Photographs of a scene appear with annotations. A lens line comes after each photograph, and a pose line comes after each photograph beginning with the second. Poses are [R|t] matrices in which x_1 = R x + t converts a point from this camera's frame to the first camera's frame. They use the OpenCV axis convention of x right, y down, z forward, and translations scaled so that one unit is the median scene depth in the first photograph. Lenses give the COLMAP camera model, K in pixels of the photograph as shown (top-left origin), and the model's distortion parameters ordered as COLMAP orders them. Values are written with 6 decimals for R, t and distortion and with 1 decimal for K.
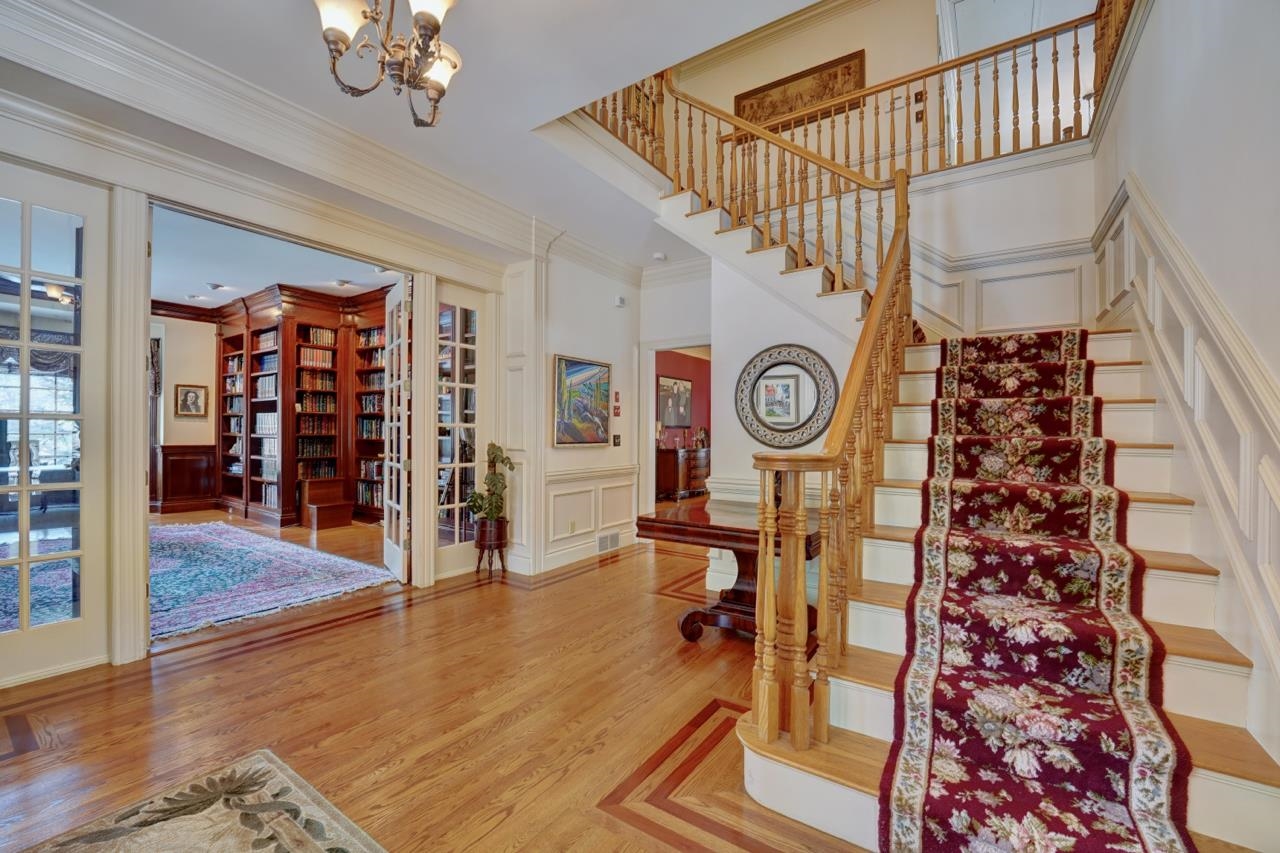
lens RADIAL K [[519.5, 0, 639.3], [0, 519.5, 433.1], [0, 0, 1]] dist [-0.023248, 0.000983]
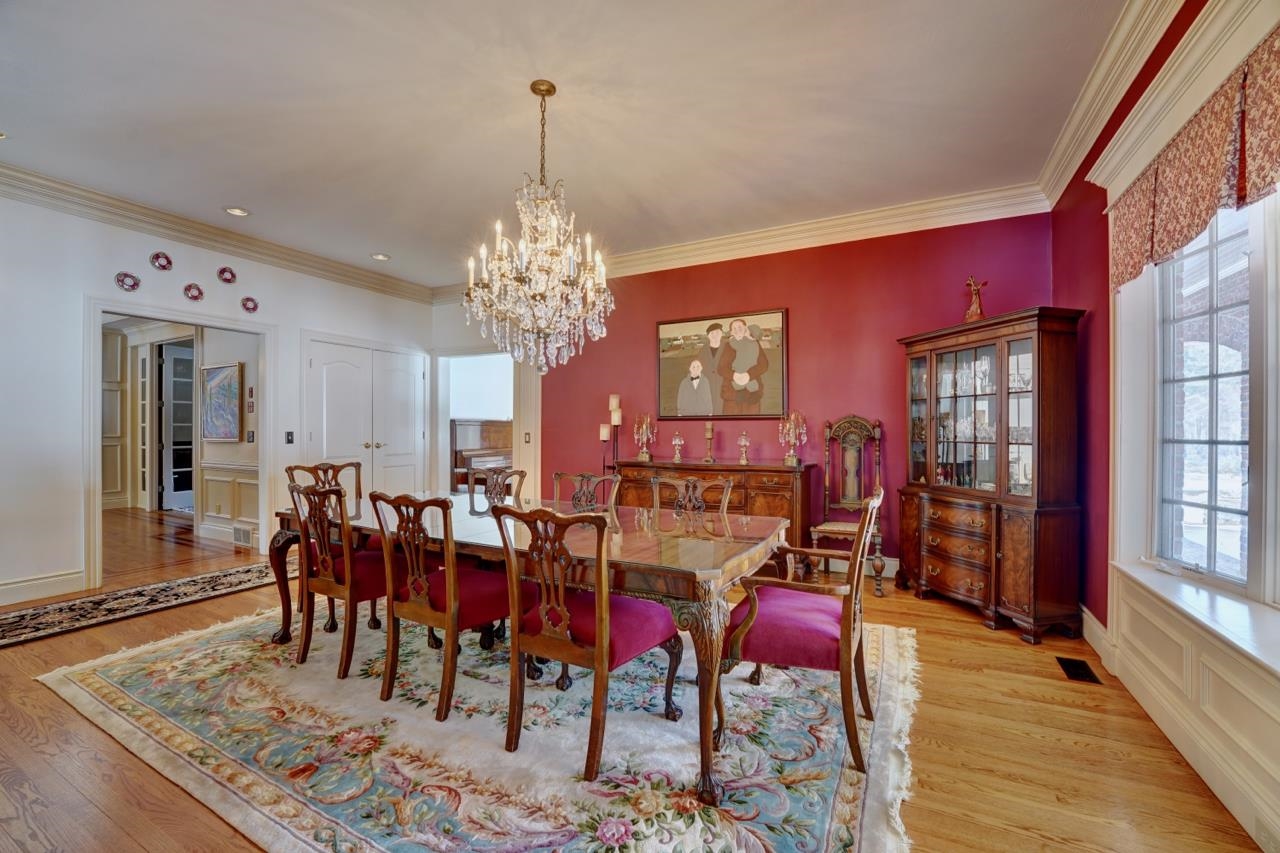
lens RADIAL K [[519.5, 0, 633.0], [0, 519.5, 429.1], [0, 0, 1]] dist [-0.023248, 0.000983]
pose [[0.115241, 0.000890, -0.993337, 0.559700], [0.001567, 0.999998, 0.001078, -0.000063], [0.993336, -0.001680, 0.115240, 0.879602]]
